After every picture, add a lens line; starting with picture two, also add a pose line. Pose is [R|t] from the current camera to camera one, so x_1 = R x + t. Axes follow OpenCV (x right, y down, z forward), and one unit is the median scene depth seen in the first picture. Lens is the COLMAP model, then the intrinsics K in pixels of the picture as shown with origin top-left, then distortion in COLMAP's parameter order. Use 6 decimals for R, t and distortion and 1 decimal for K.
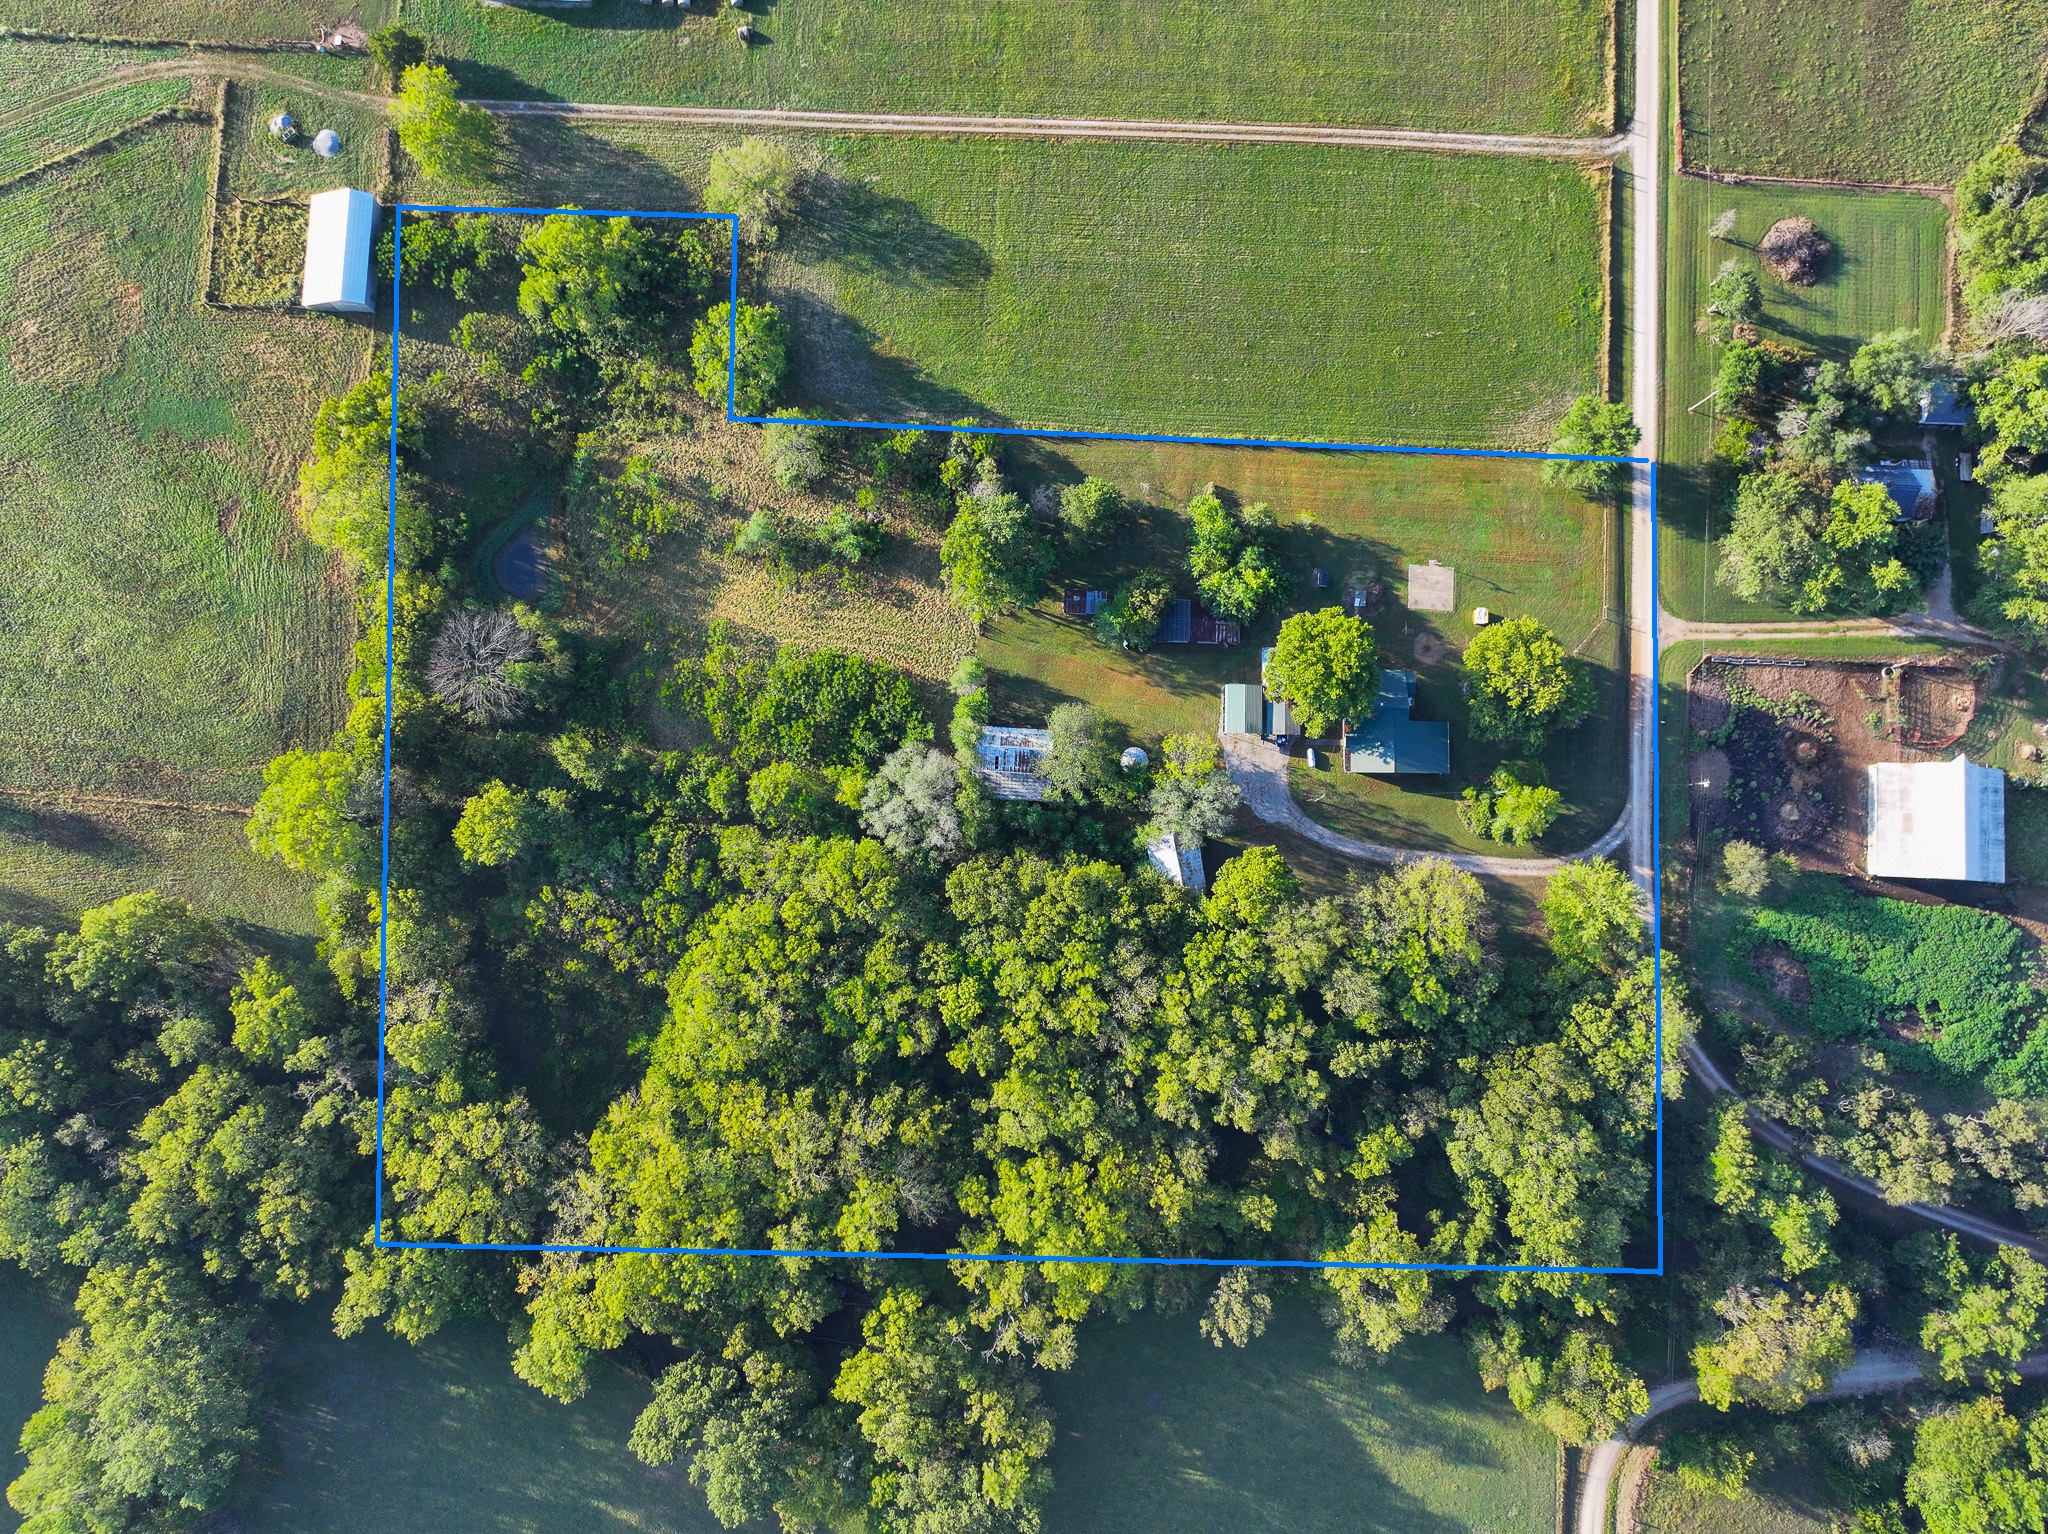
lens RADIAL K [[1420.5, 0, 1026.8], [0, 1420.5, 759.0], [0, 0, 1]] dist [-0.008528, 0.015049]
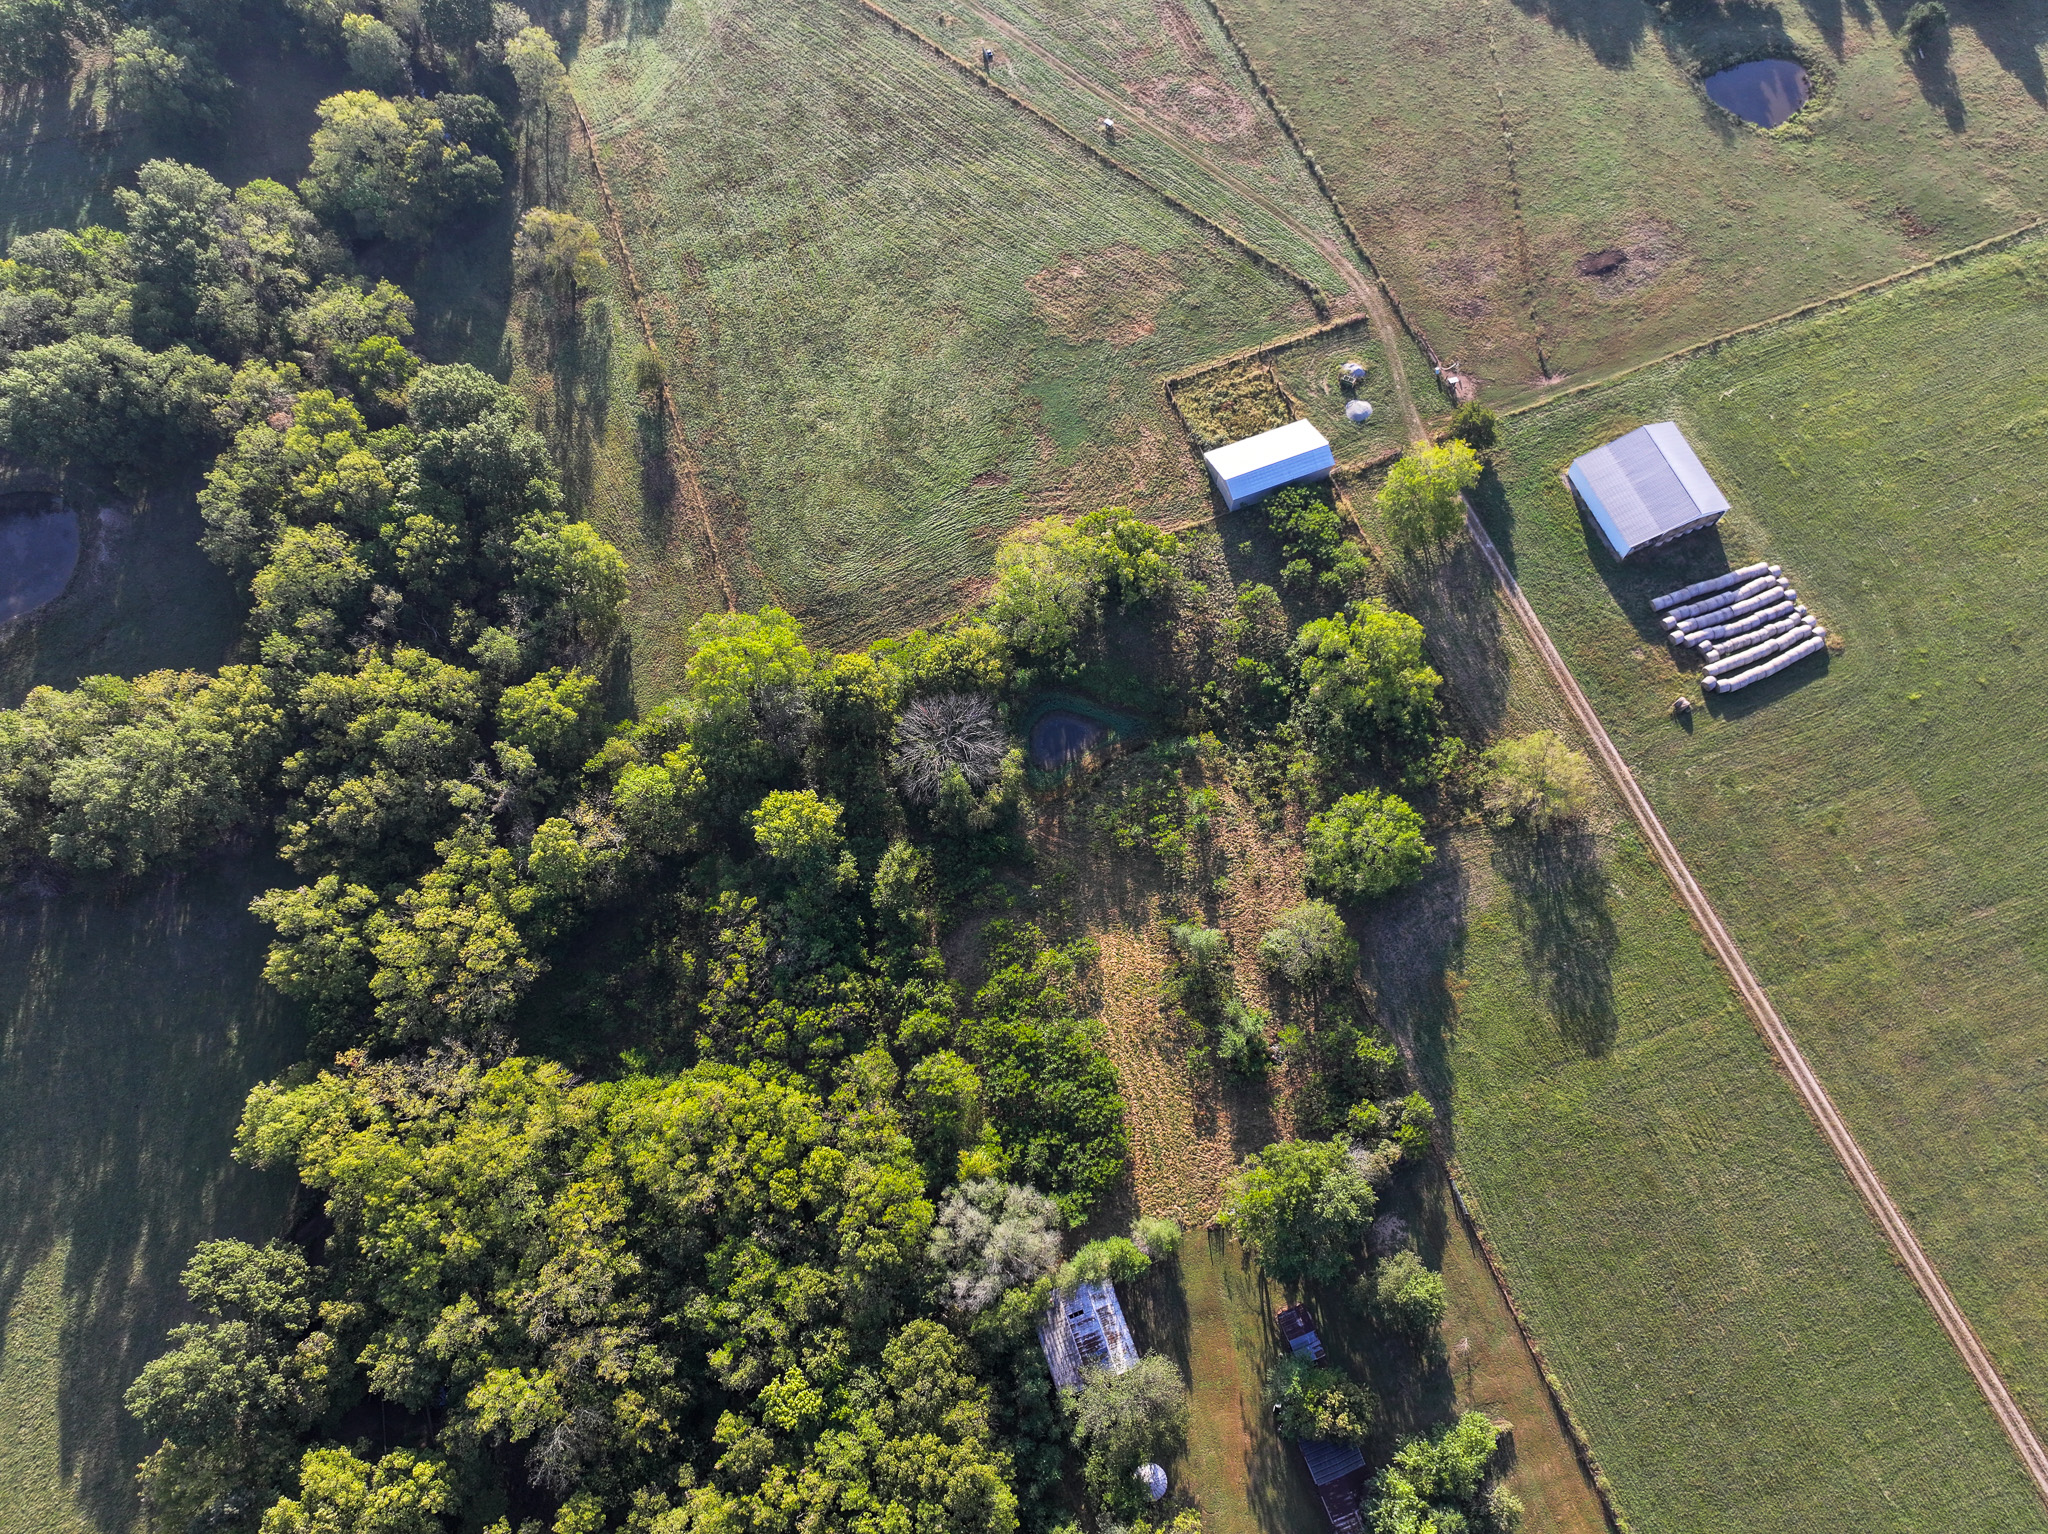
lens RADIAL K [[1420.5, 0, 1013.0], [0, 1420.5, 770.7], [0, 0, 1]] dist [-0.008528, 0.015049]
pose [[0.401382, 0.848938, -0.343797, -0.020268], [-0.910781, 0.409621, -0.051855, -0.050501], [0.096805, 0.333937, 0.937611, 0.108701]]
